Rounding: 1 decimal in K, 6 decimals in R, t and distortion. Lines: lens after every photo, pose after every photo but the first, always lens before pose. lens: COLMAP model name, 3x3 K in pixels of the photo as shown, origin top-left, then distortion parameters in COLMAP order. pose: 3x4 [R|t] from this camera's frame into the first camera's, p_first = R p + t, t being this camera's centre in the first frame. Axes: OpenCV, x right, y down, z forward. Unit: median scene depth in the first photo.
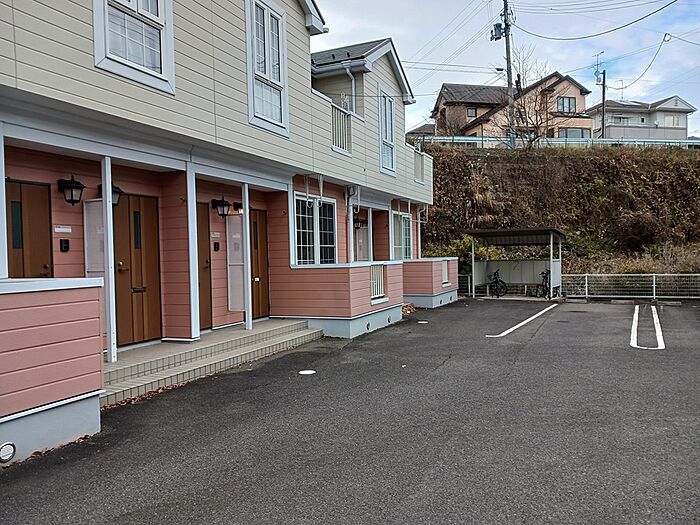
lens RADIAL K [[563.4, 0, 347.8], [0, 563.4, 283.3], [0, 0, 1]] dist [0.039899, 0.000303]
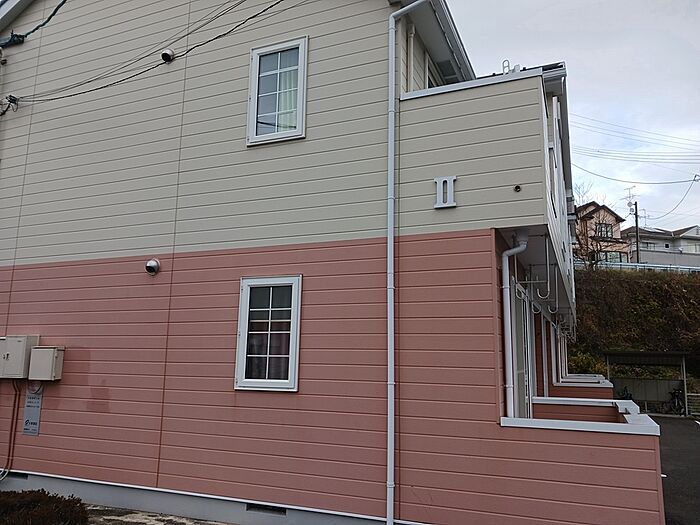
lens RADIAL K [[563.4, 0, 347.8], [0, 563.4, 283.3], [0, 0, 1]] dist [0.039899, 0.000303]
pose [[0.999227, 0.039285, 0.001666, -0.147724], [-0.038335, 0.982738, -0.180988, 0.000357], [-0.008747, 0.180784, 0.983484, -0.064085]]
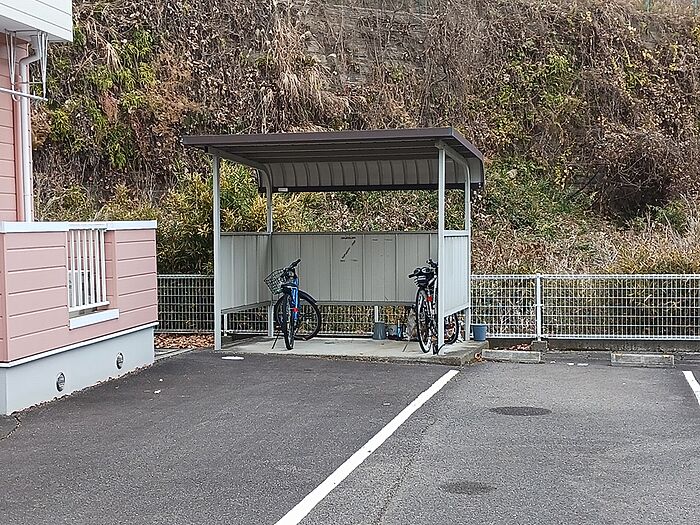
lens RADIAL K [[1085.2, 0, 350.0], [0, 1085.2, 262.5], [0, 0, 1]] dist [0.917787, -3.858270]
pose [[0.970624, 0.004009, 0.240568, 0.074810], [-0.000669, 0.999902, -0.013966, -0.007498], [-0.240600, 0.013394, 0.970532, 0.189923]]
